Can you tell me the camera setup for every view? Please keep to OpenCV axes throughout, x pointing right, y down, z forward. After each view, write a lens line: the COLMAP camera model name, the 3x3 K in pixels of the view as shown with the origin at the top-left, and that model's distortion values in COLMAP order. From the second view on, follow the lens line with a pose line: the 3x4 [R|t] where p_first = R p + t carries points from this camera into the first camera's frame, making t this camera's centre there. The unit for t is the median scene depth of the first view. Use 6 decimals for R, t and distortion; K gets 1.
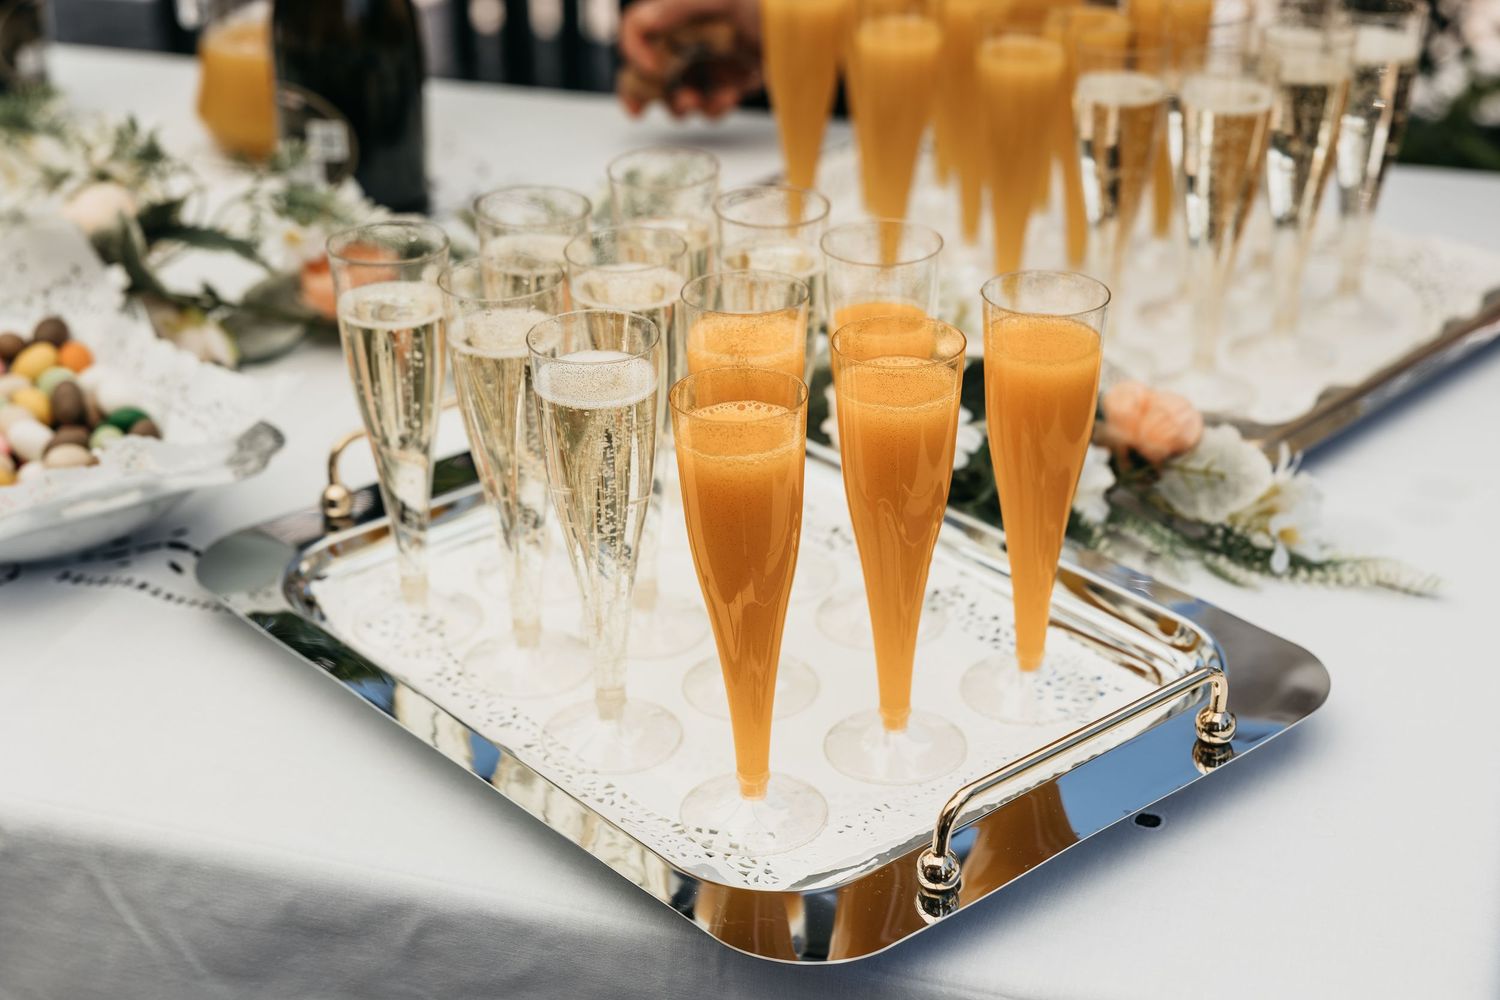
lens RADIAL K [[2773.0, 0, 750.0], [0, 2773.0, 500.0], [0, 0, 1]] dist [-0.007609, 0.116608]
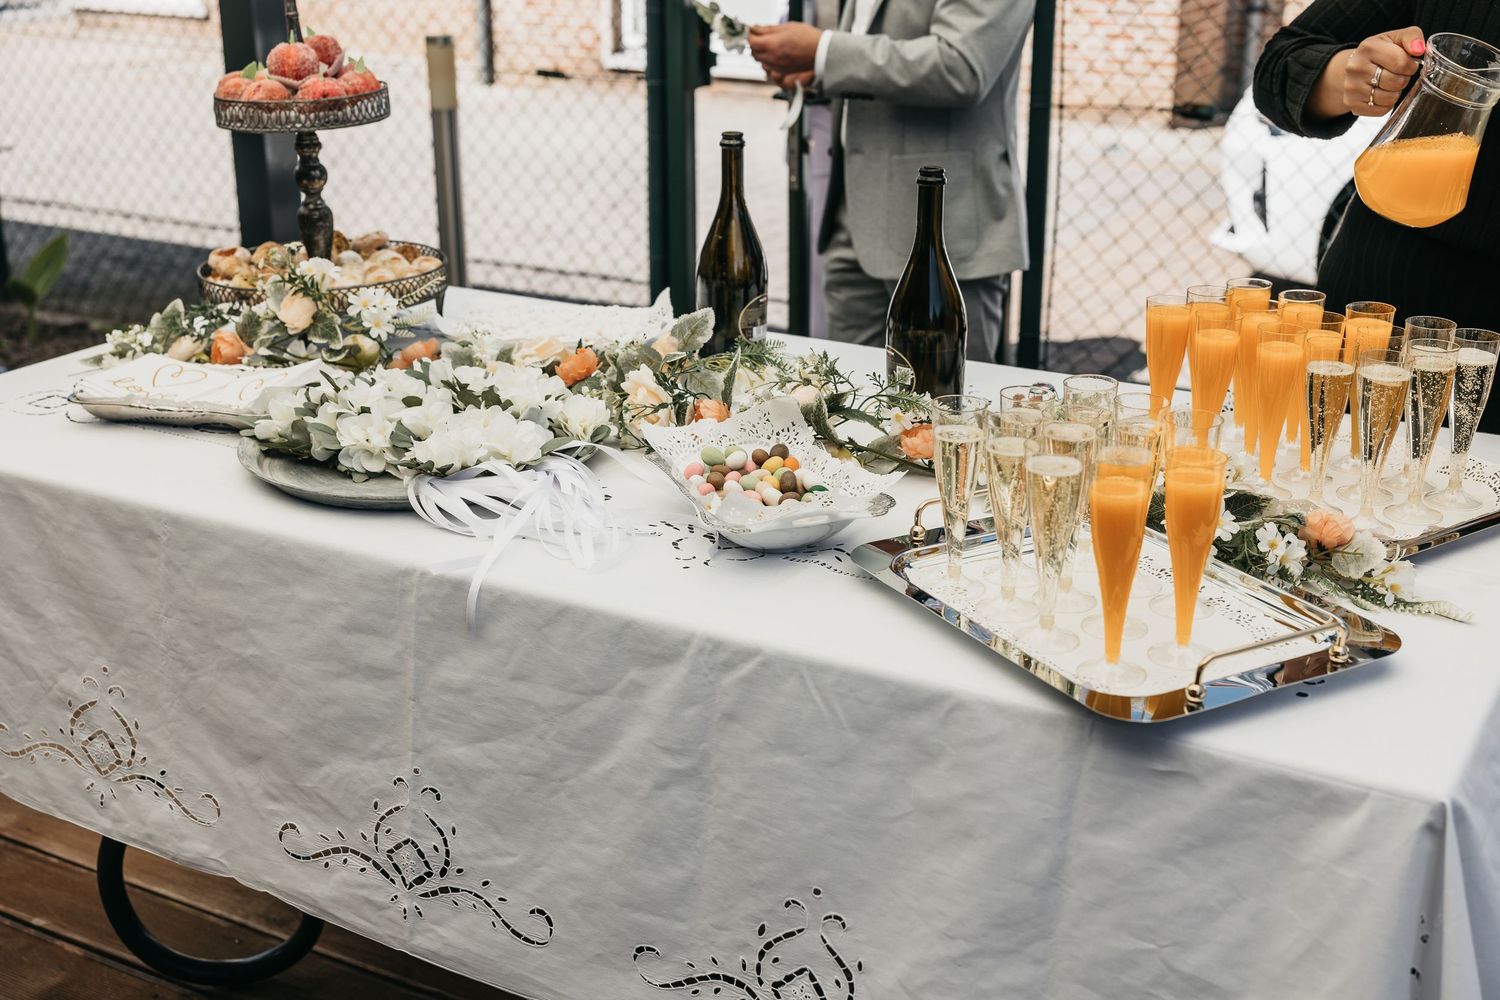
lens RADIAL K [[1770.3, 0, 750.0], [0, 1770.3, 500.0], [0, 0, 1]] dist [-0.006393, 0.005827]
pose [[0.974535, 0.082305, -0.208583, 0.002905], [-0.100500, 0.991861, -0.078175, 0.093159], [0.200451, 0.097147, 0.974875, -0.324459]]
